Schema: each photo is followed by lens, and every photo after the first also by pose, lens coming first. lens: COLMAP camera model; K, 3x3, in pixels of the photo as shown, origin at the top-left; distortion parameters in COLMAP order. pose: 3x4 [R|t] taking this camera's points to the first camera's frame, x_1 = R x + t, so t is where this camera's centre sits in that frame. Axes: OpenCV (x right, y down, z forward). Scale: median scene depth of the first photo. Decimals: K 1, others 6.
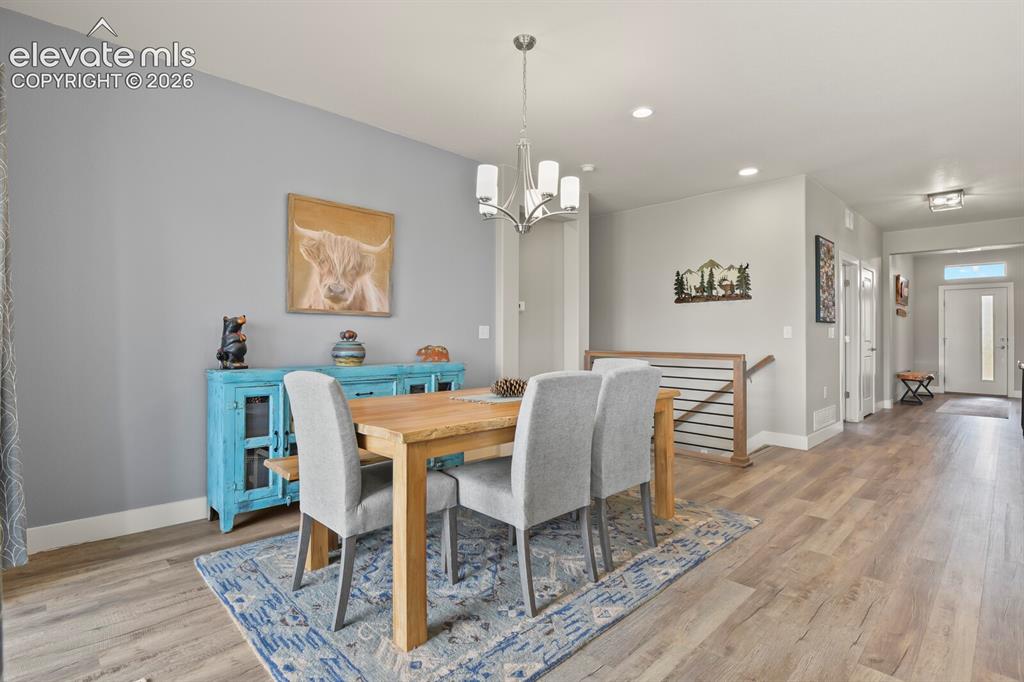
lens RADIAL K [[495.4, 0, 515.1], [0, 495.4, 332.8], [0, 0, 1]] dist [-0.010094, -0.001040]
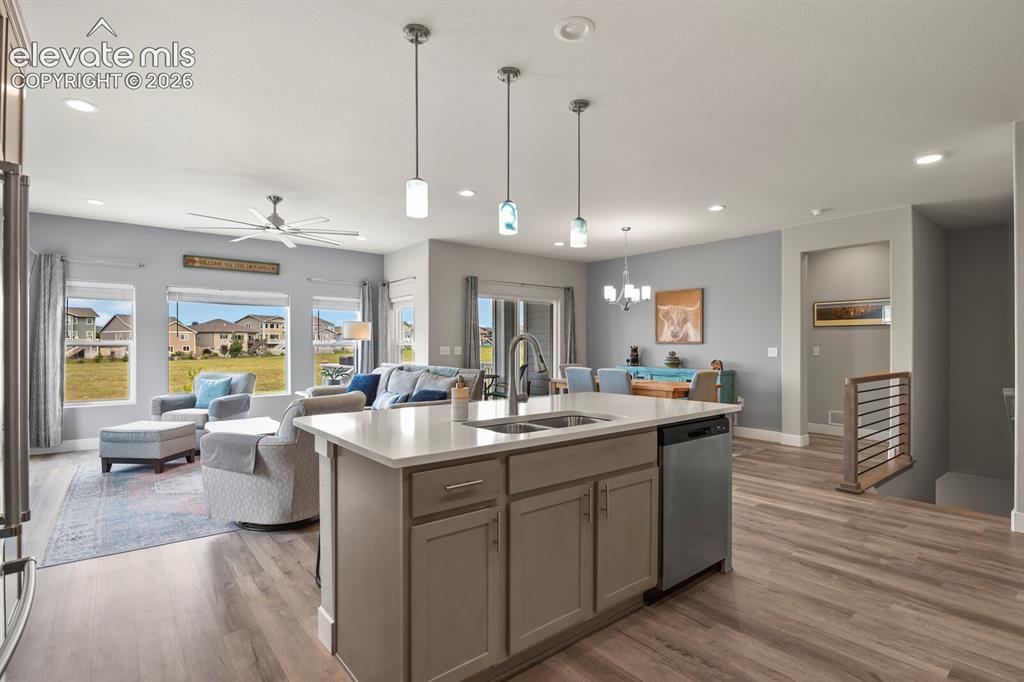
lens RADIAL K [[495.4, 0, 514.5], [0, 495.4, 346.7], [0, 0, 1]] dist [-0.010094, -0.001040]
pose [[-0.094436, -0.001506, -0.995530, 1.718393], [0.006378, 0.999977, -0.002118, -0.022578], [0.995511, -0.006550, -0.094424, 0.494152]]
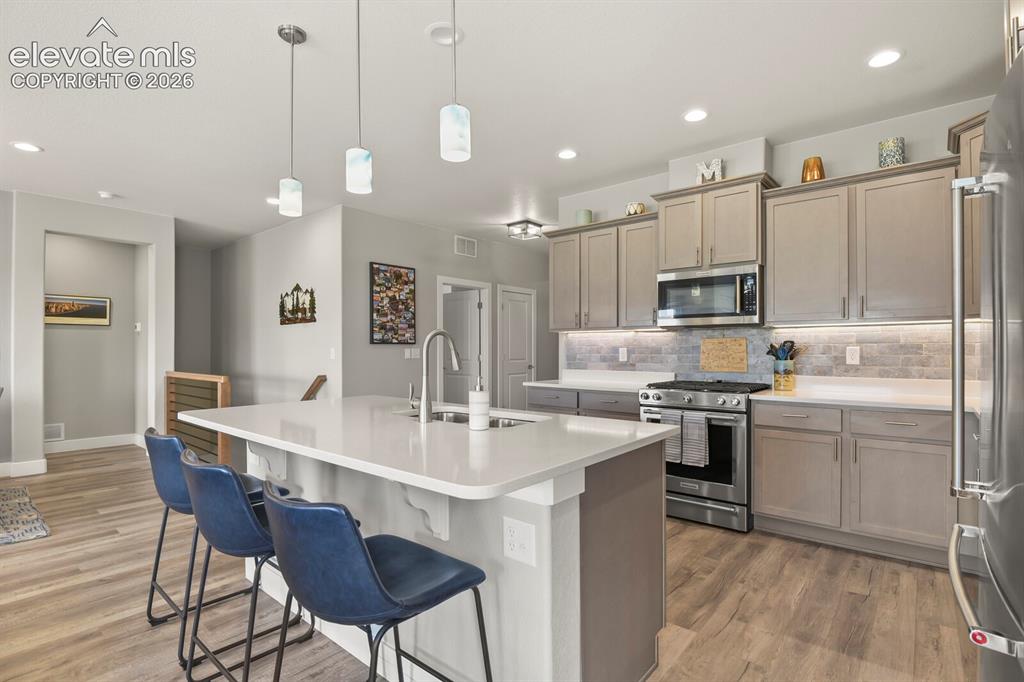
lens RADIAL K [[495.4, 0, 511.8], [0, 495.4, 347.2], [0, 0, 1]] dist [-0.010094, -0.001040]
pose [[0.995958, -0.002478, 0.089787, 1.120153], [0.002585, 0.999996, -0.001075, -0.017712], [-0.089784, 0.001303, 0.995960, -0.114147]]
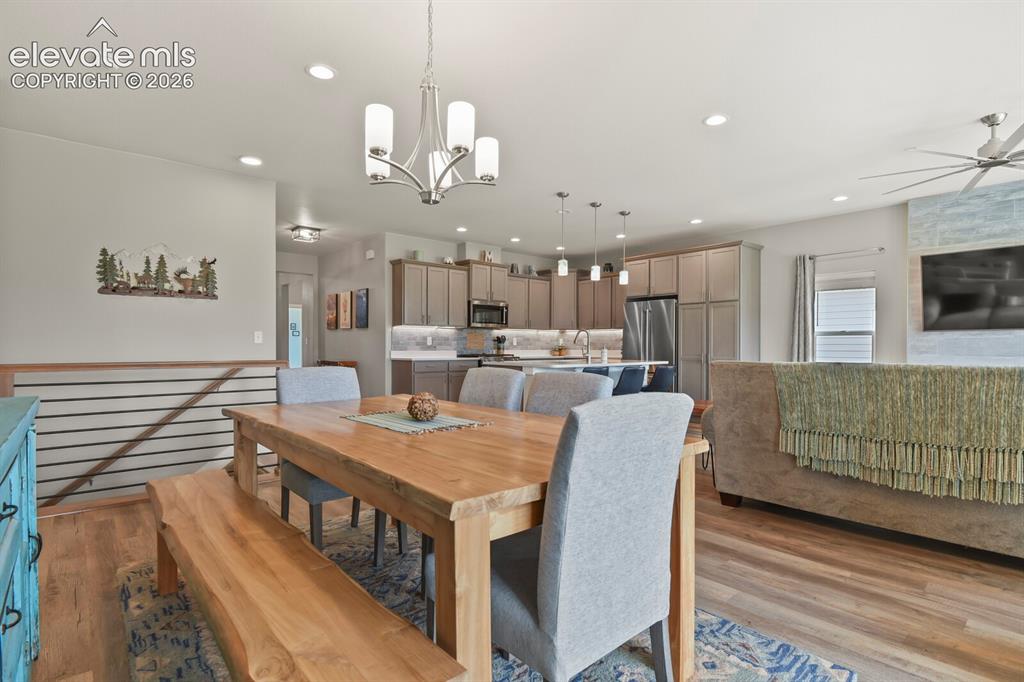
lens RADIAL K [[495.4, 0, 509.6], [0, 495.4, 350.9], [0, 0, 1]] dist [-0.010094, -0.001040]
pose [[0.060526, -0.010831, 0.998108, -0.530441], [-0.008790, 0.999897, 0.011384, 0.013820], [-0.998128, -0.009463, 0.060424, 0.590672]]
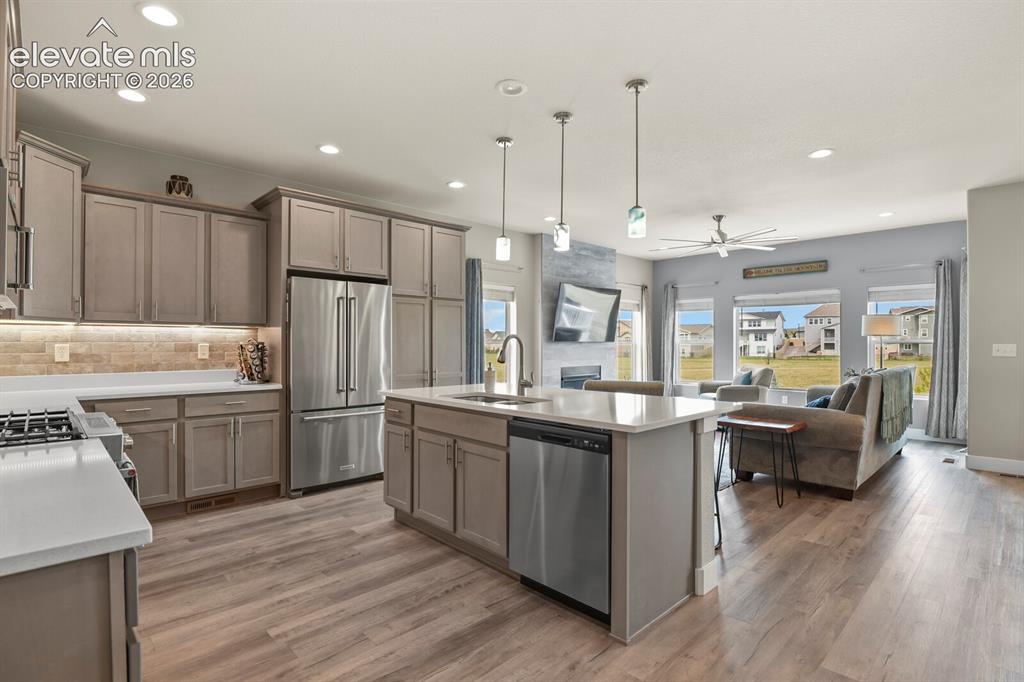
lens RADIAL K [[495.4, 0, 518.2], [0, 495.4, 341.2], [0, 0, 1]] dist [-0.010094, -0.001040]
pose [[-0.999995, -0.002822, 0.001355, 1.080095], [-0.002838, 0.999927, -0.011782, -0.018157], [-0.001322, -0.011786, -0.999930, 1.286513]]
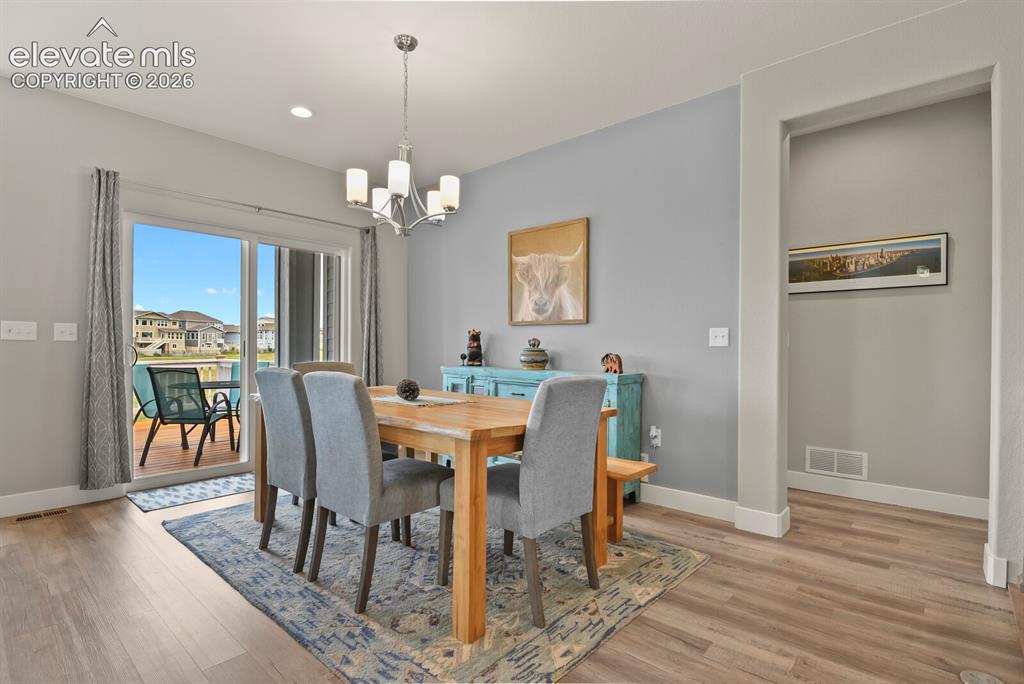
lens RADIAL K [[495.4, 0, 517.9], [0, 495.4, 345.6], [0, 0, 1]] dist [-0.010094, -0.001040]
pose [[0.079064, -0.008010, -0.996837, 0.734202], [0.000766, 0.999968, -0.007975, 0.019365], [0.996869, -0.000133, 0.079068, 0.818448]]
